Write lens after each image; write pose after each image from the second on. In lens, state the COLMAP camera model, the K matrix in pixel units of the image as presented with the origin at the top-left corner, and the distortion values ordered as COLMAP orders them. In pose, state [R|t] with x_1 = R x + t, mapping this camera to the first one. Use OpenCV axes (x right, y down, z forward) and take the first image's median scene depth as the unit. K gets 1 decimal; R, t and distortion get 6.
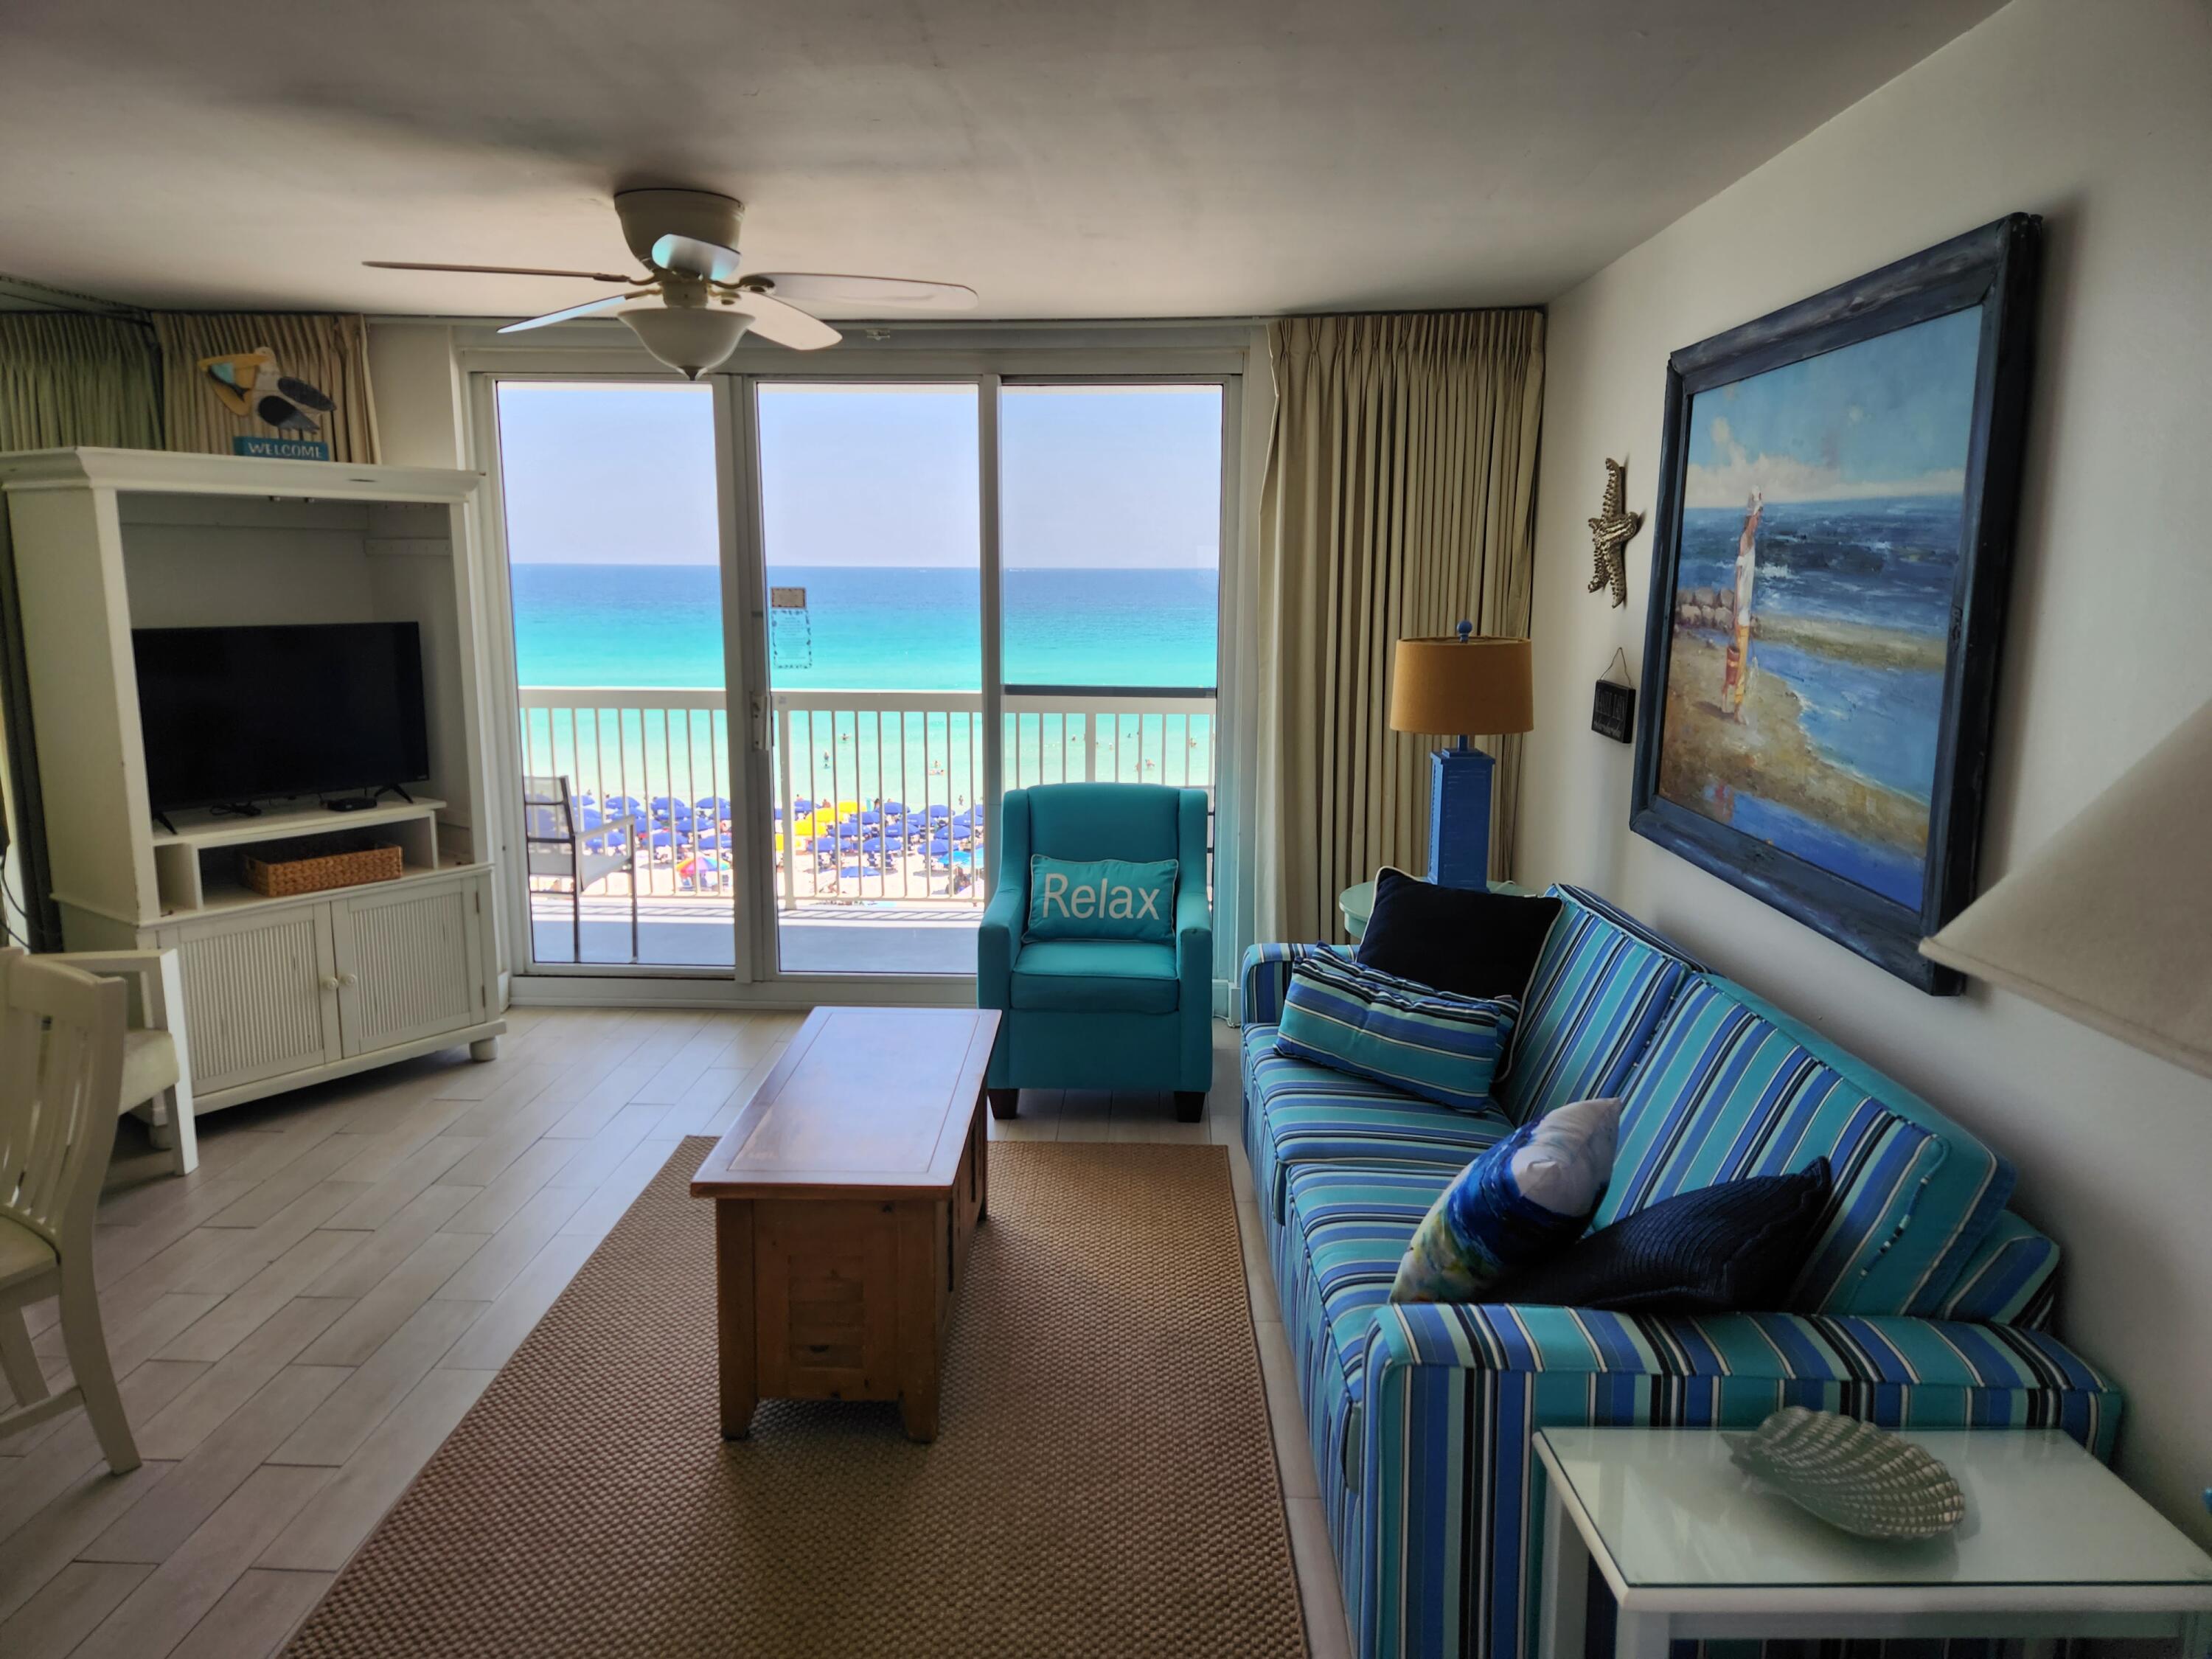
lens RADIAL K [[1493.9, 0, 1081.9], [0, 1493.9, 830.2], [0, 0, 1]] dist [0.051017, -0.038700]
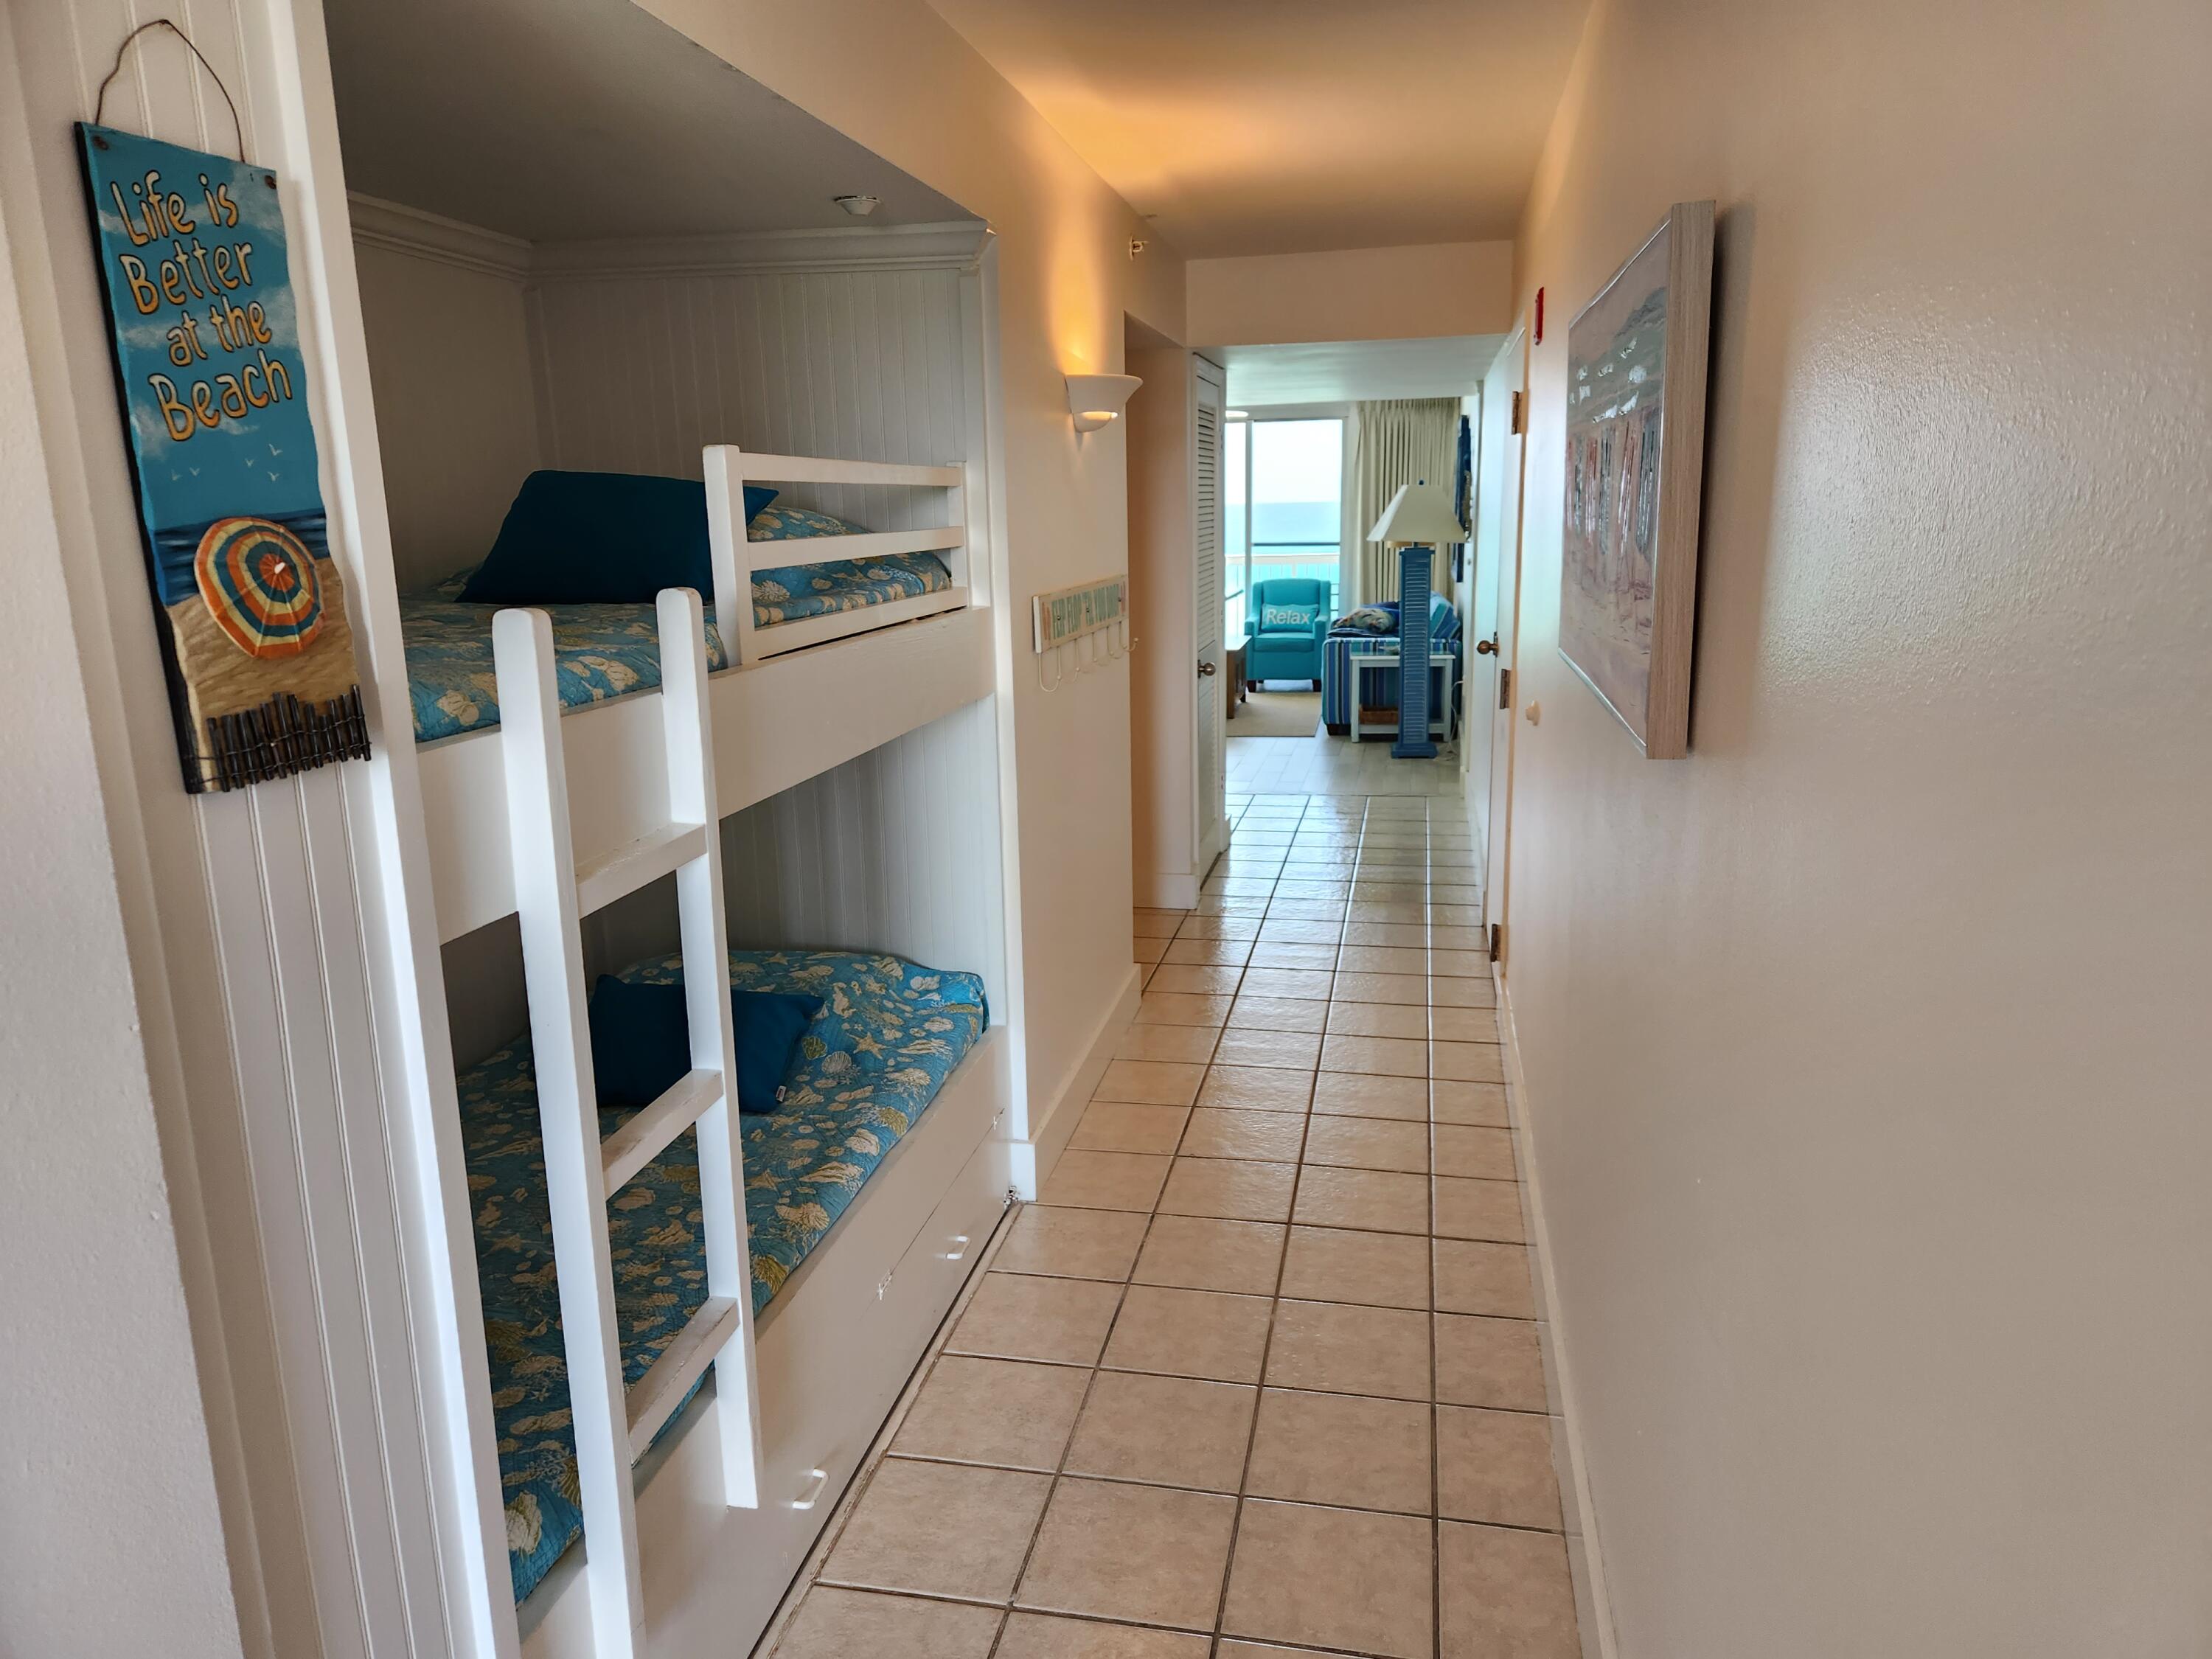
lens RADIAL K [[1493.9, 0, 1103.2], [0, 1493.9, 825.5], [0, 0, 1]] dist [0.051017, -0.038700]
pose [[0.989700, 0.013997, -0.142471, 0.067839], [-0.007618, 0.998948, 0.045228, 0.280594], [0.142954, -0.043677, 0.988765, -1.620449]]
